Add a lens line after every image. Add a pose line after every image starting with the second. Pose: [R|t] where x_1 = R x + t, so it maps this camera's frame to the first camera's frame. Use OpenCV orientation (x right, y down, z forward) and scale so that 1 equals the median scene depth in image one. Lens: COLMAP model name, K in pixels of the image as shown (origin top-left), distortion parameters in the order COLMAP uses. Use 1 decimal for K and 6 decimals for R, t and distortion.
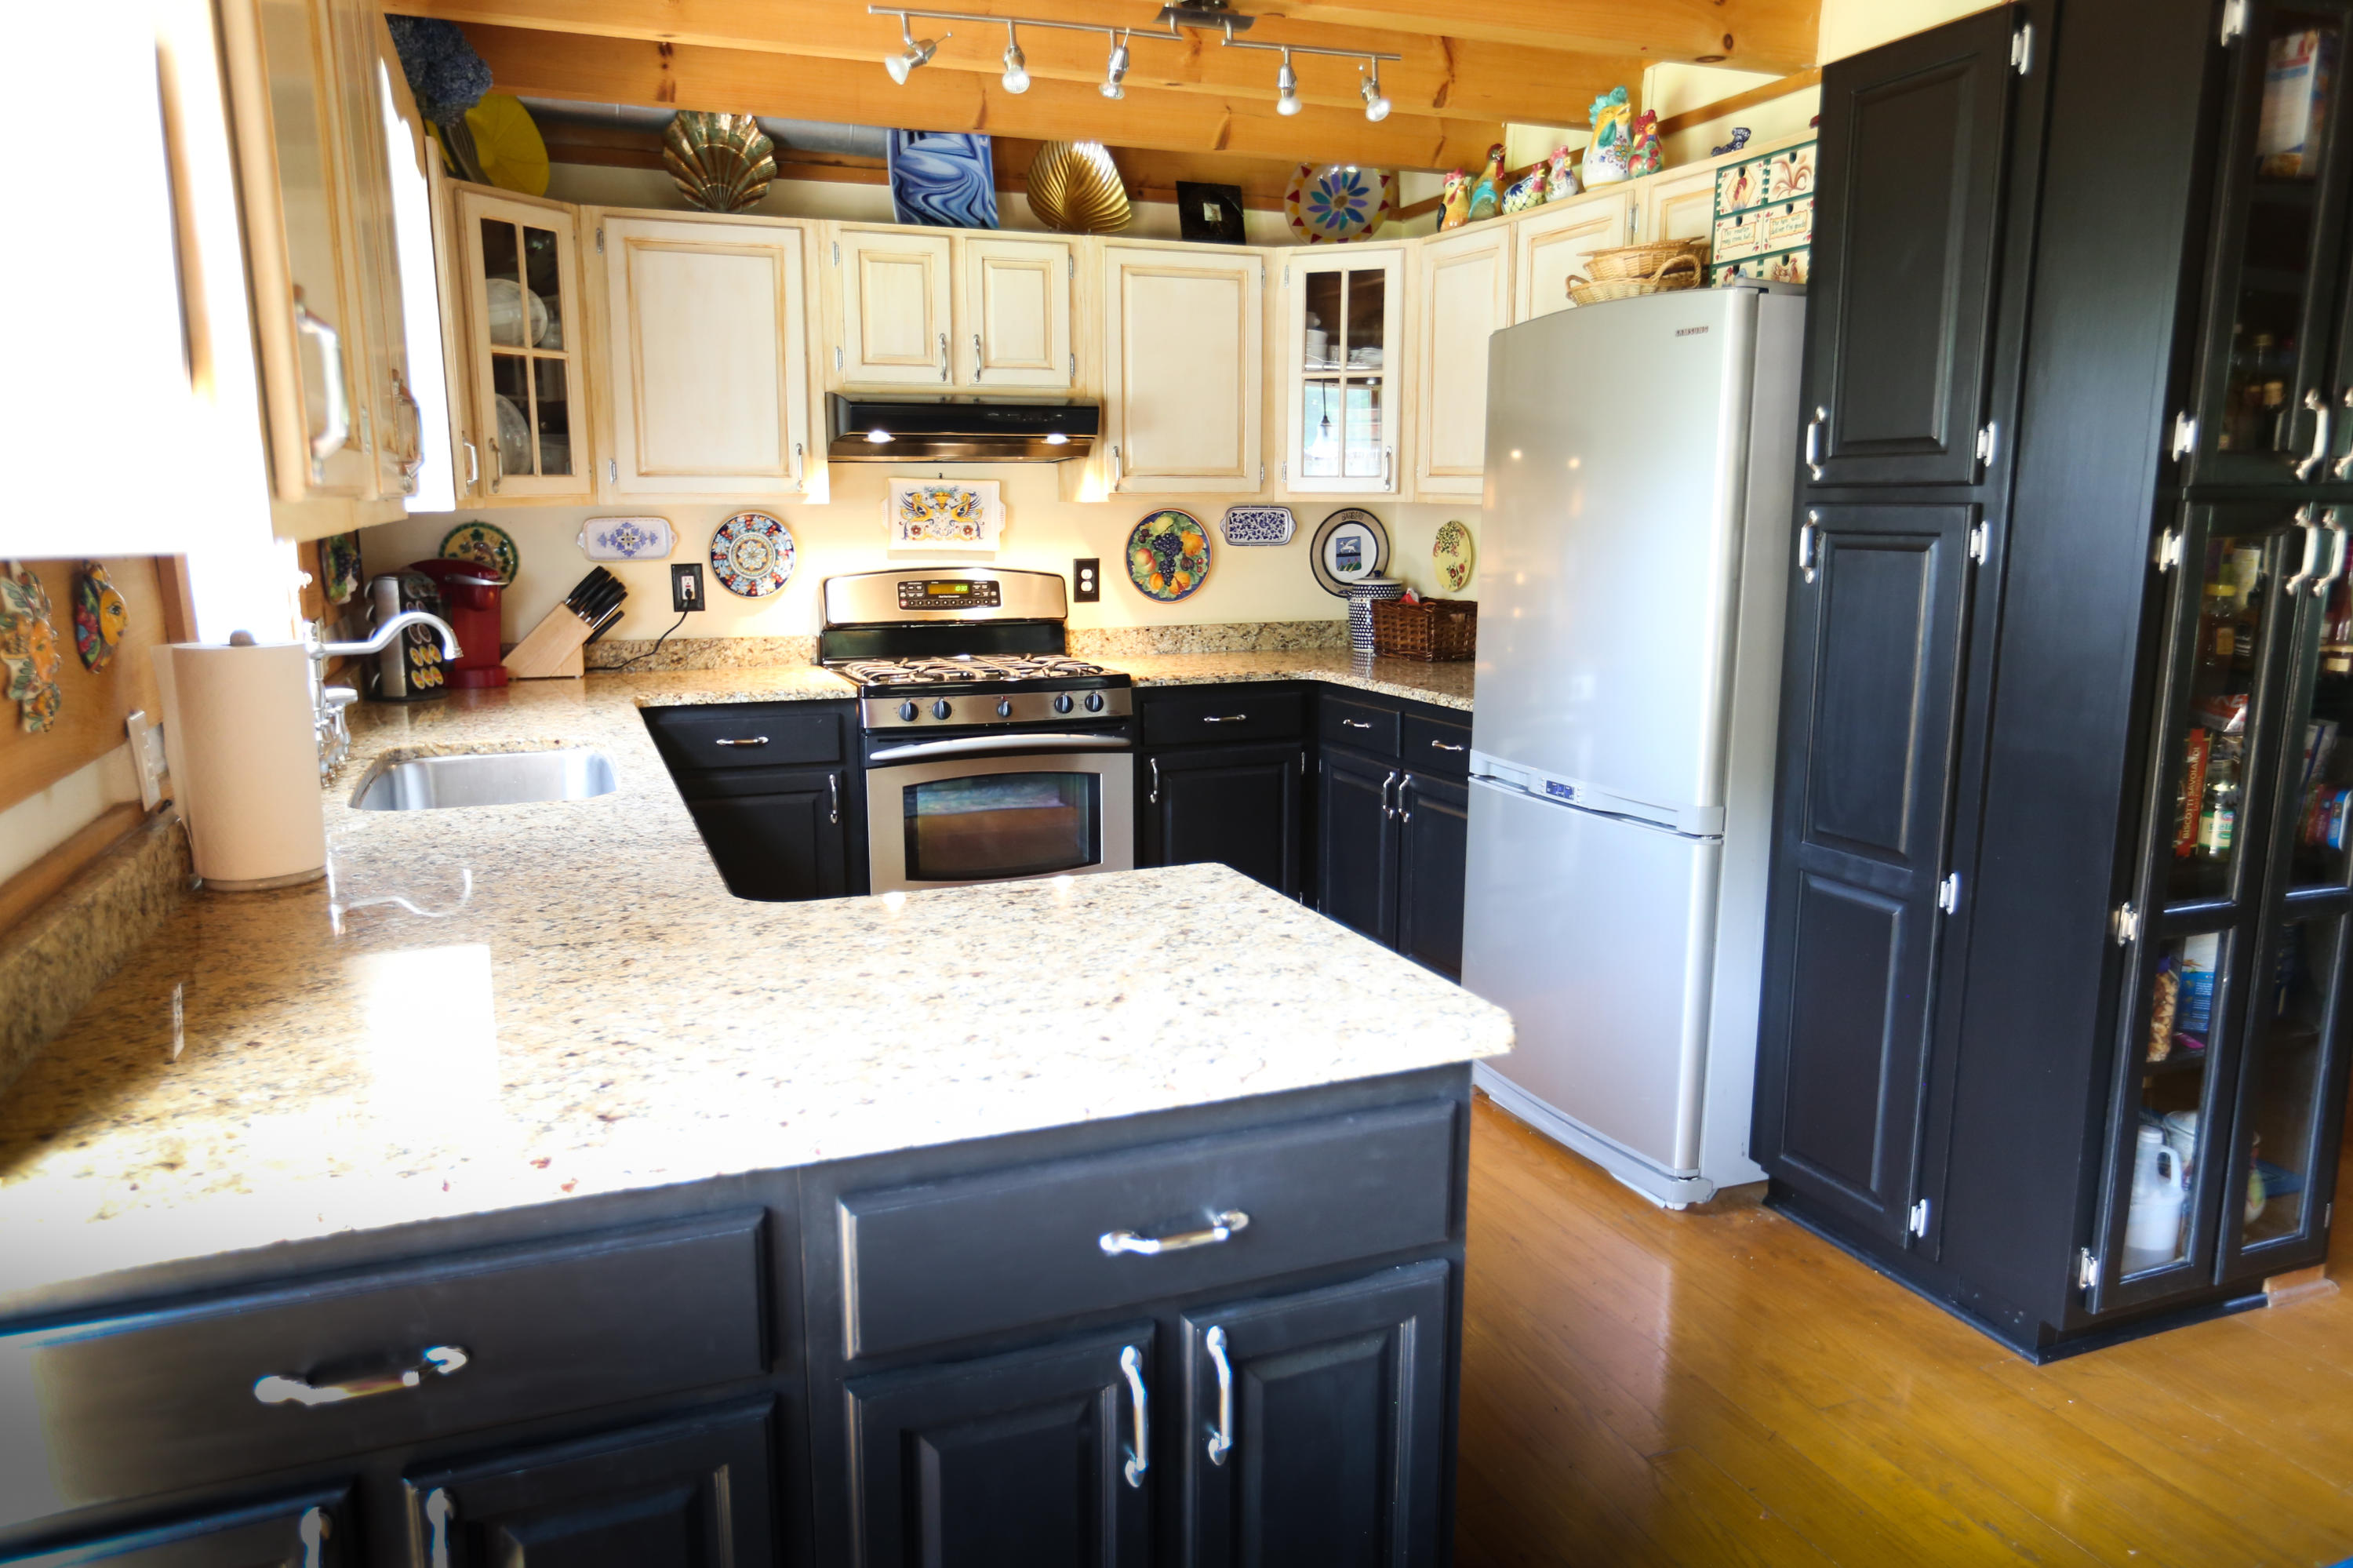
lens RADIAL K [[1521.9, 0, 1176.5], [0, 1521.9, 784.0], [0, 0, 1]] dist [-0.037186, 0.001705]
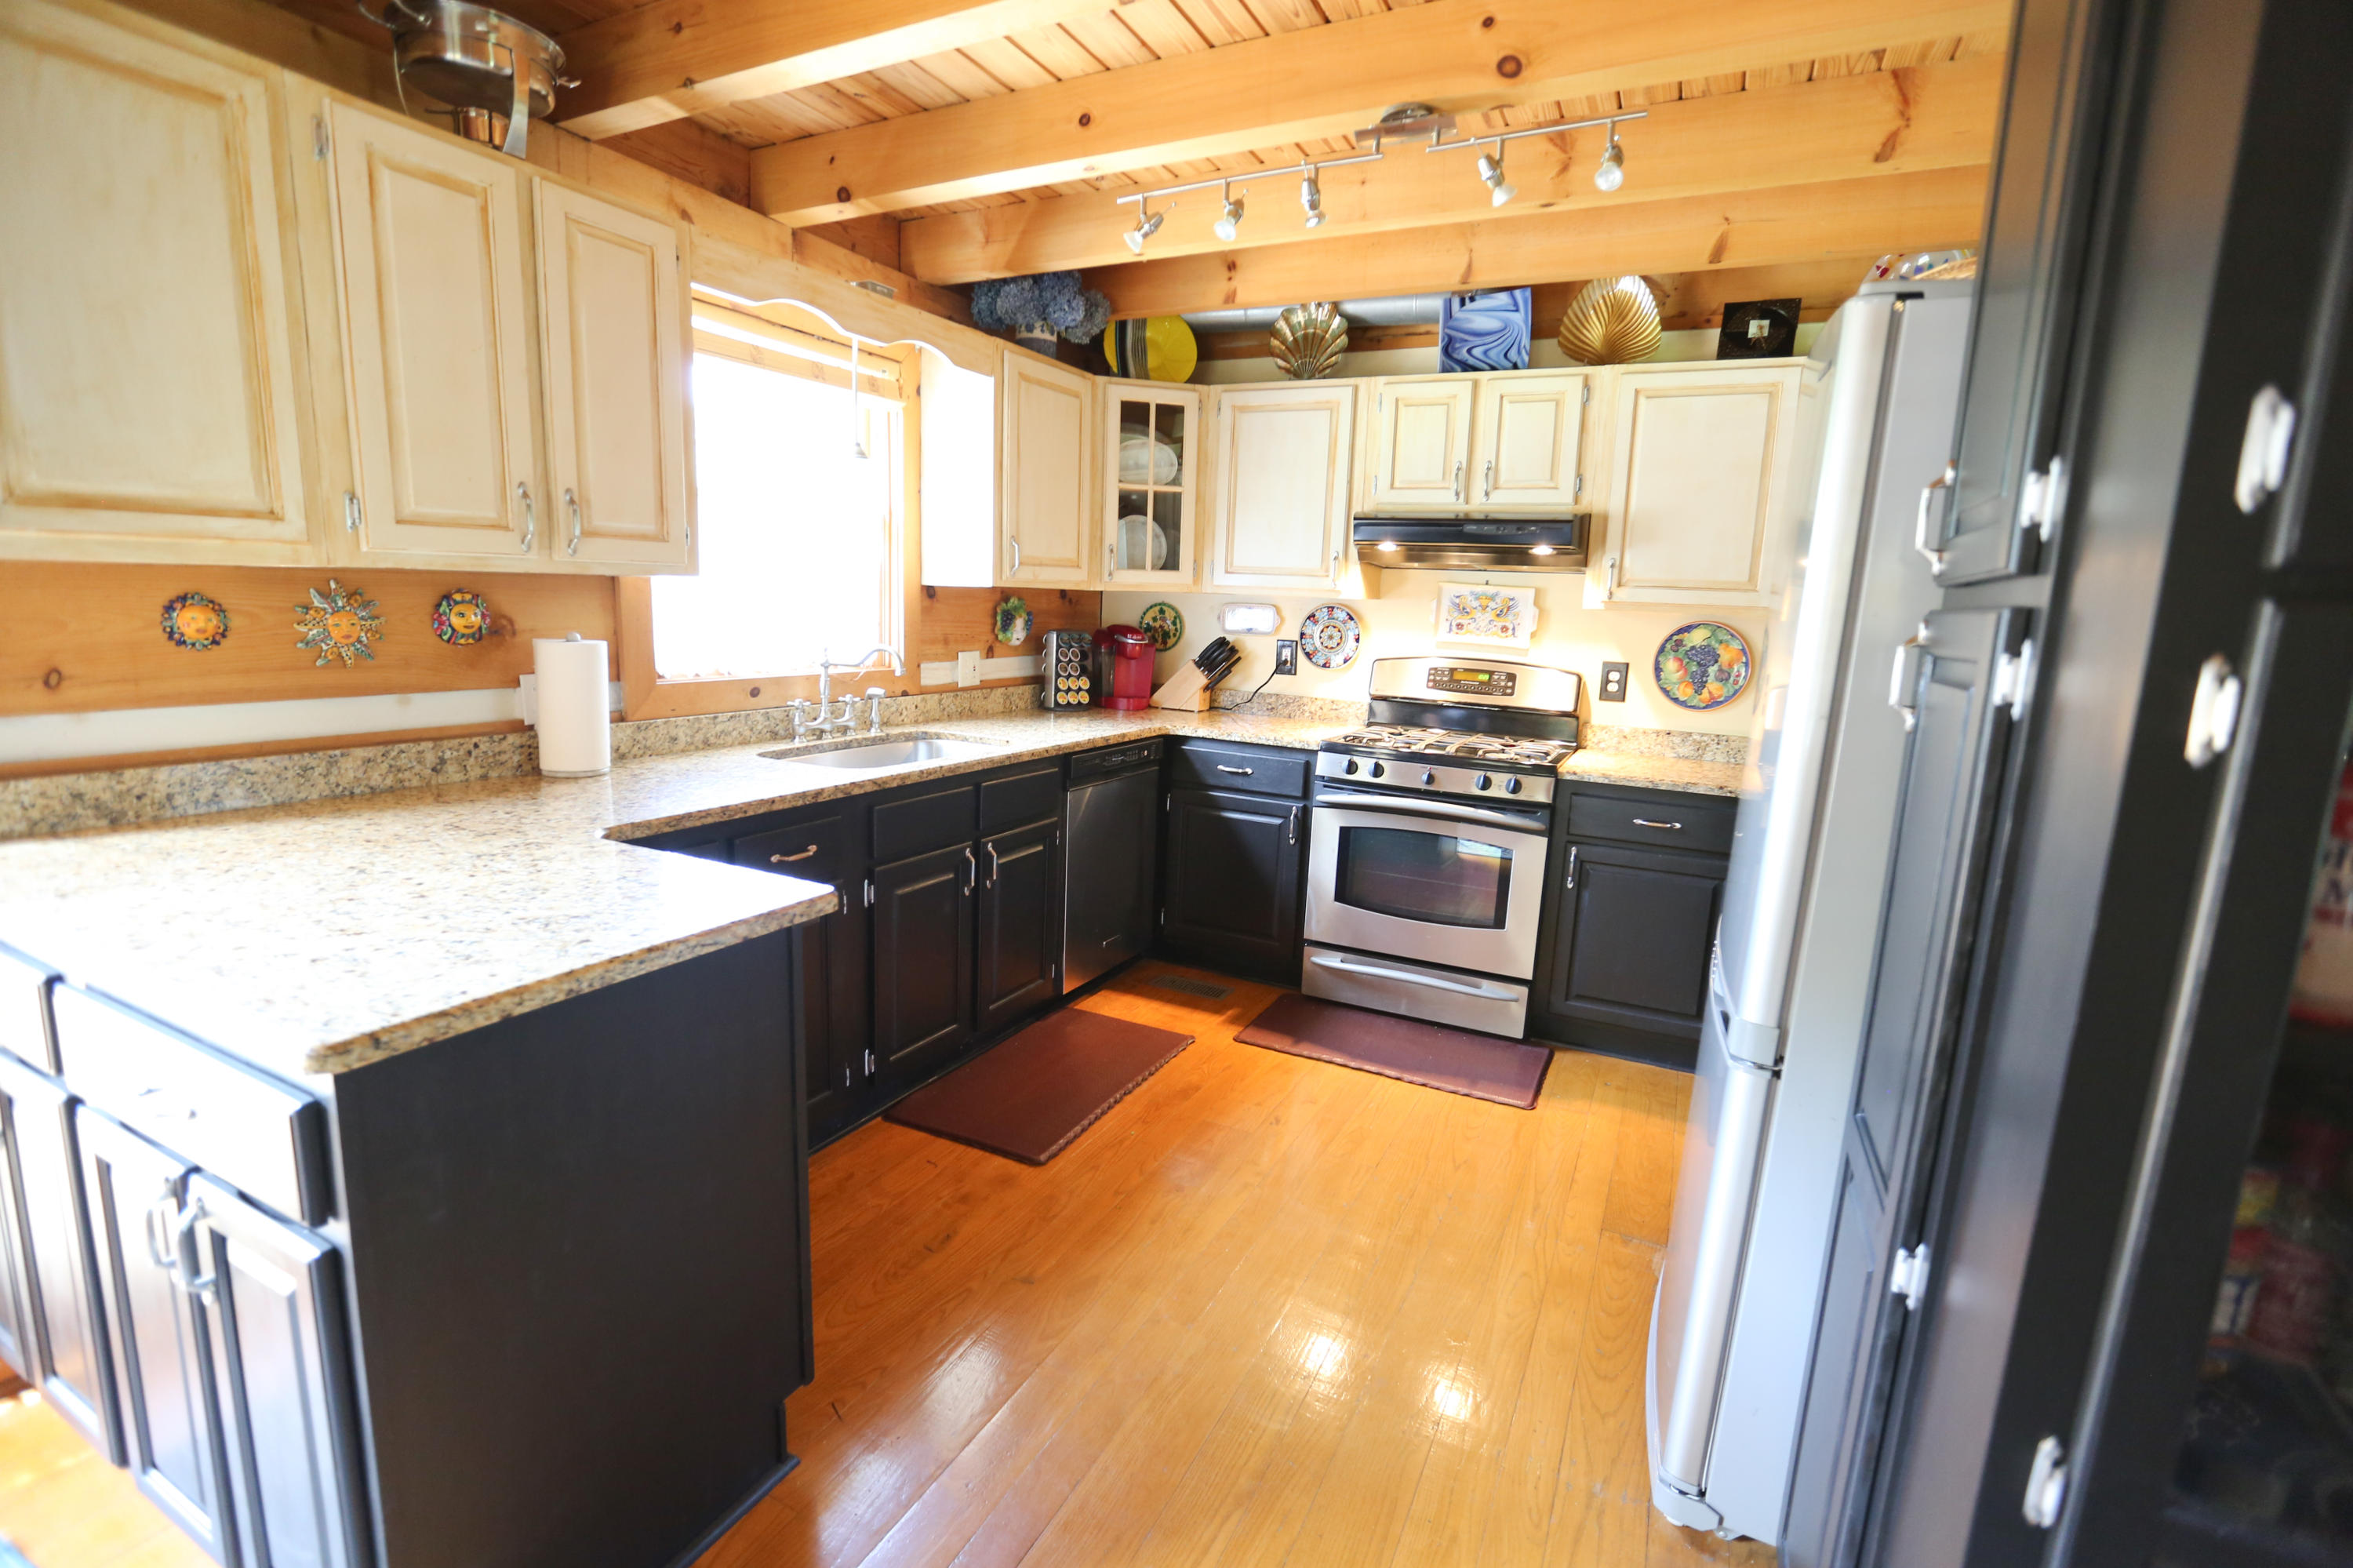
lens RADIAL K [[1069.2, 0, 1162.4], [0, 1069.2, 782.2], [0, 0, 1]] dist [-0.072118, 0.043643]
pose [[0.662317, 0.155282, -0.732955, 0.325982], [-0.176543, 0.983085, 0.048744, -0.046473], [0.728127, 0.097114, 0.678528, 0.277862]]
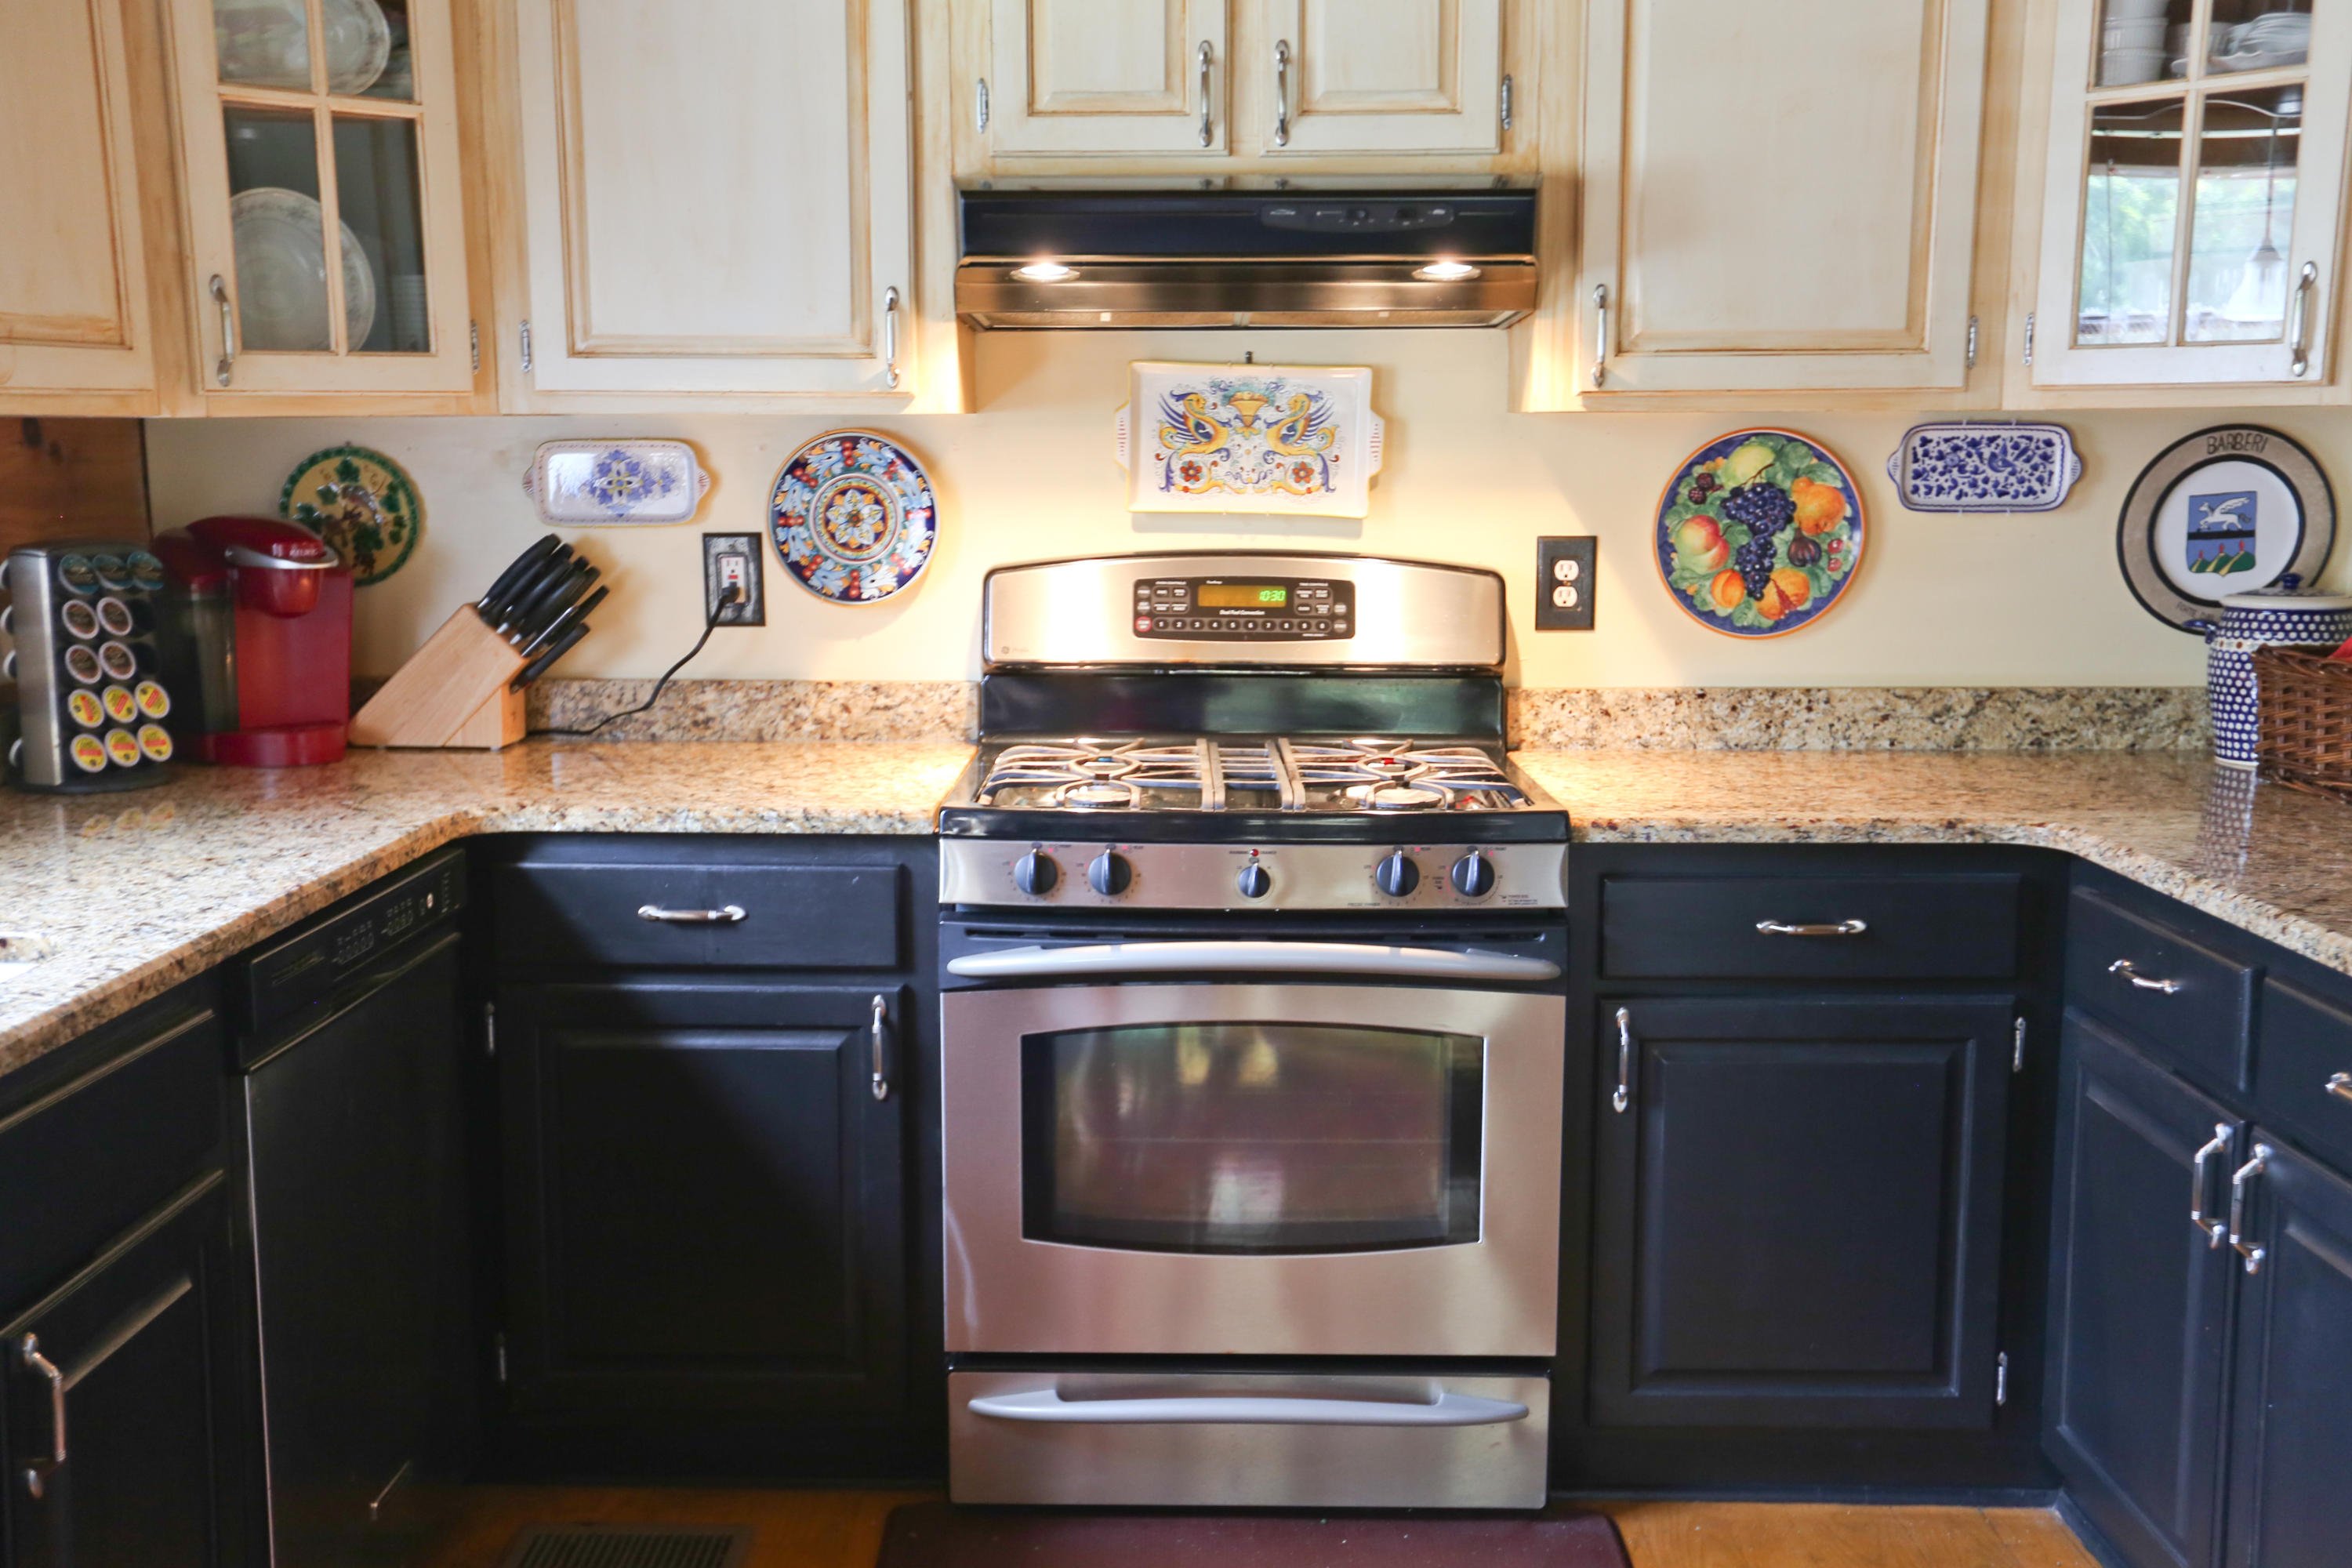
lens RADIAL K [[2269.3, 0, 1176.0], [0, 2269.3, 784.0], [0, 0, 1]] dist [-0.011926, 0.150938]
pose [[0.923784, 0.059141, -0.378318, 0.104500], [-0.069829, 0.997452, -0.014580, -0.061130], [0.376492, 0.039886, 0.925561, 0.358053]]
